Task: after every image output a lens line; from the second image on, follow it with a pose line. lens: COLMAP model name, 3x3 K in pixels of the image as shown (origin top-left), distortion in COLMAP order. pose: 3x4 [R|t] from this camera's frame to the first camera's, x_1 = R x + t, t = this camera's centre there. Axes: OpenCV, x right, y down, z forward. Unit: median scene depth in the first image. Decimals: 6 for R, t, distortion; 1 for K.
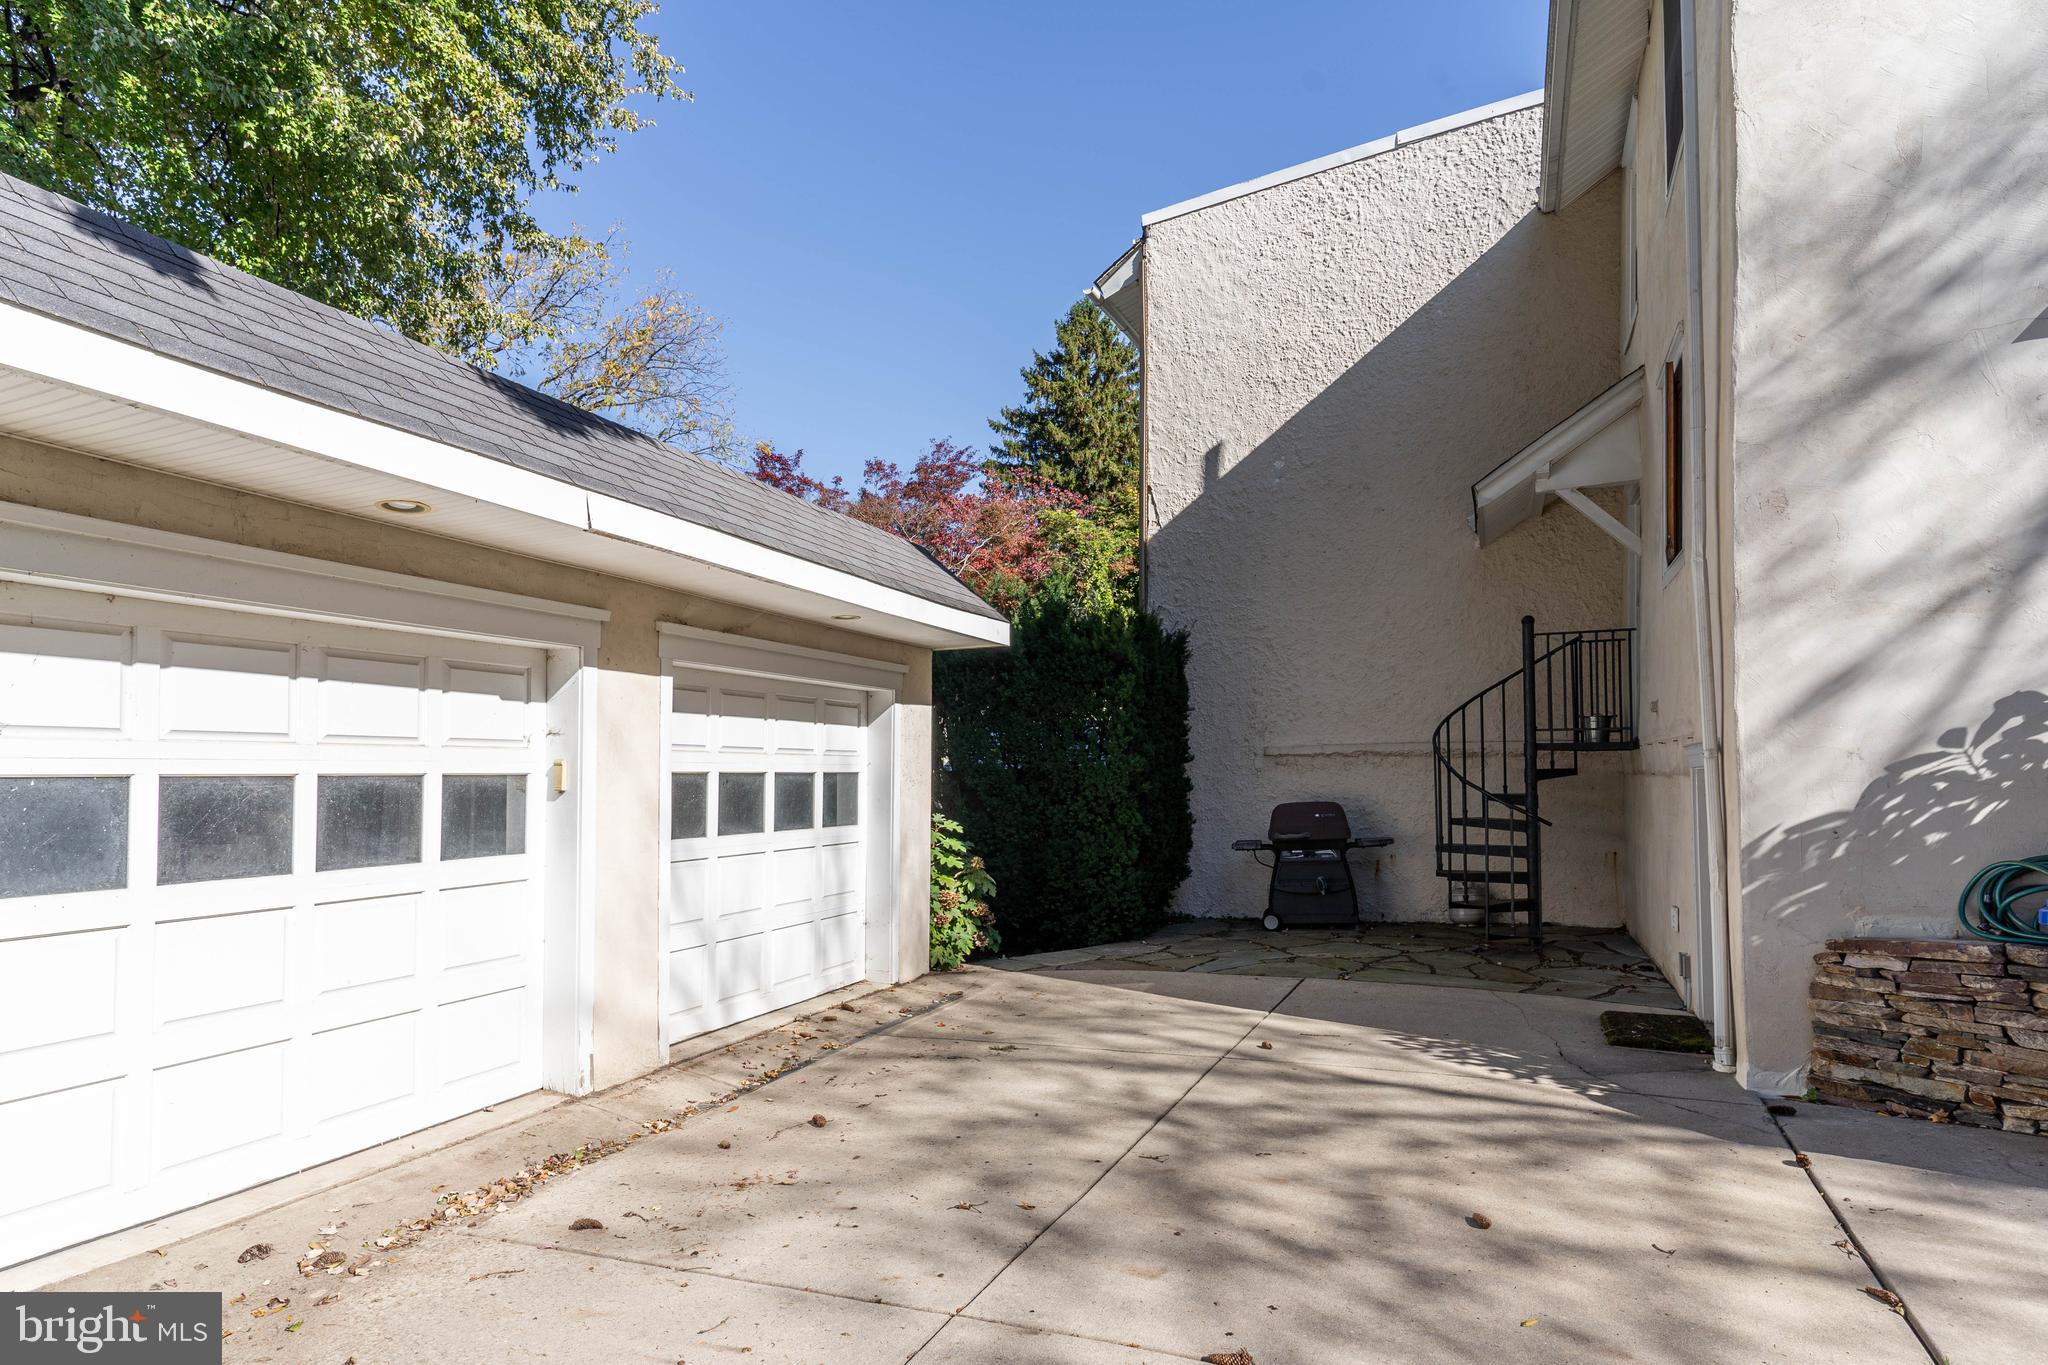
lens RADIAL K [[1049.7, 0, 1028.2], [0, 1049.7, 759.6], [0, 0, 1]] dist [0.000935, 0.000403]
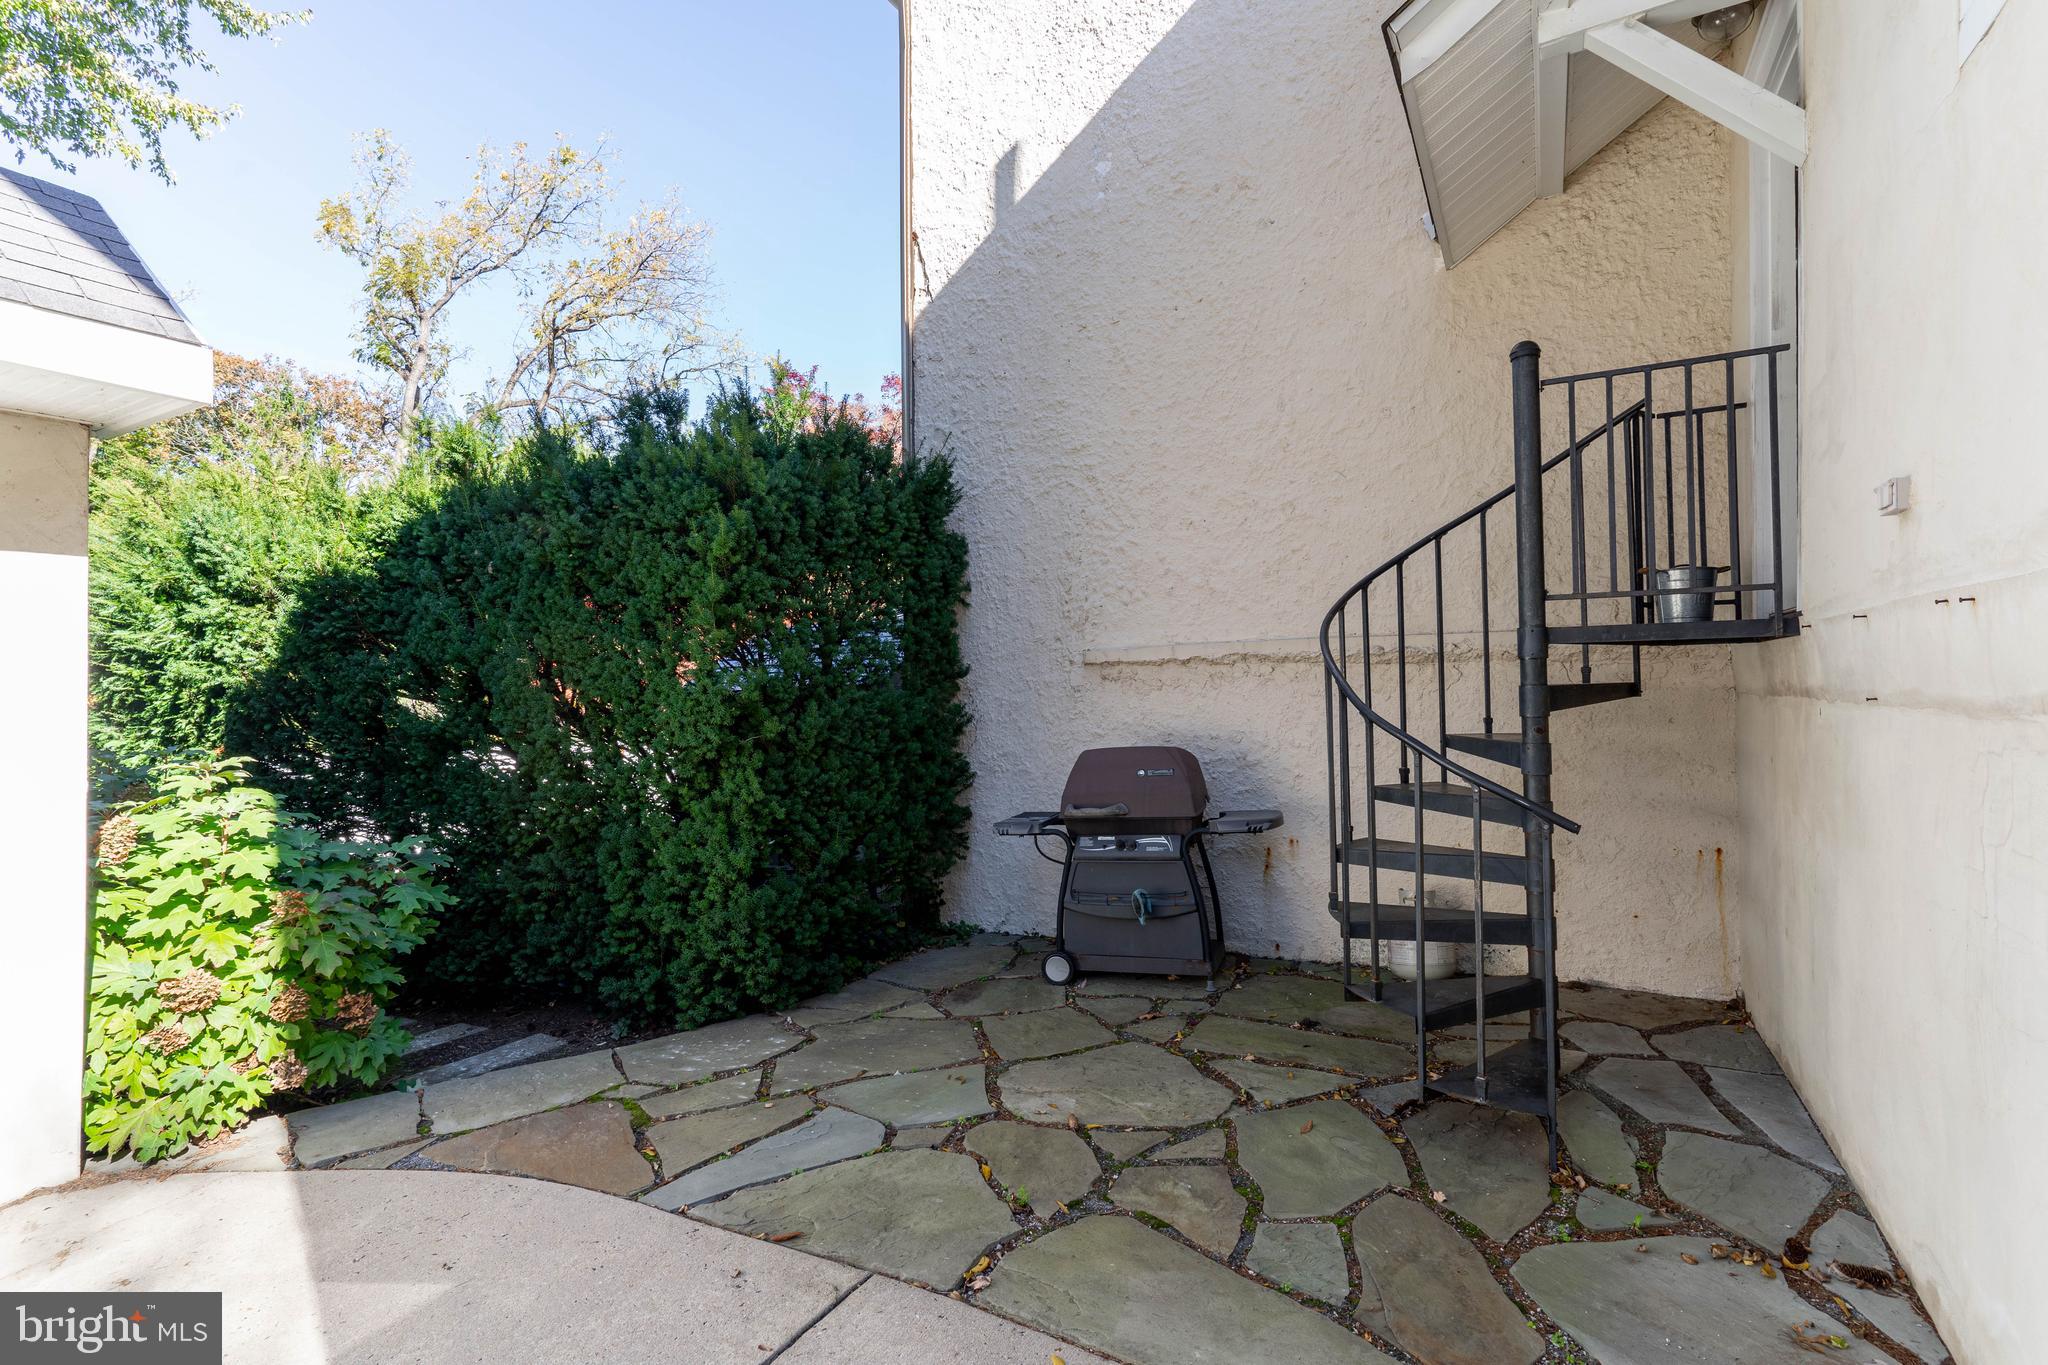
lens RADIAL K [[983.2, 0, 1024.0], [0, 983.2, 682.5], [0, 0, 1]] dist [0.000779, -0.000035]
pose [[0.997651, -0.011500, -0.067528, 0.249958], [0.012114, 0.999889, 0.008687, 0.001149], [0.067421, -0.009485, 0.997680, 0.488774]]
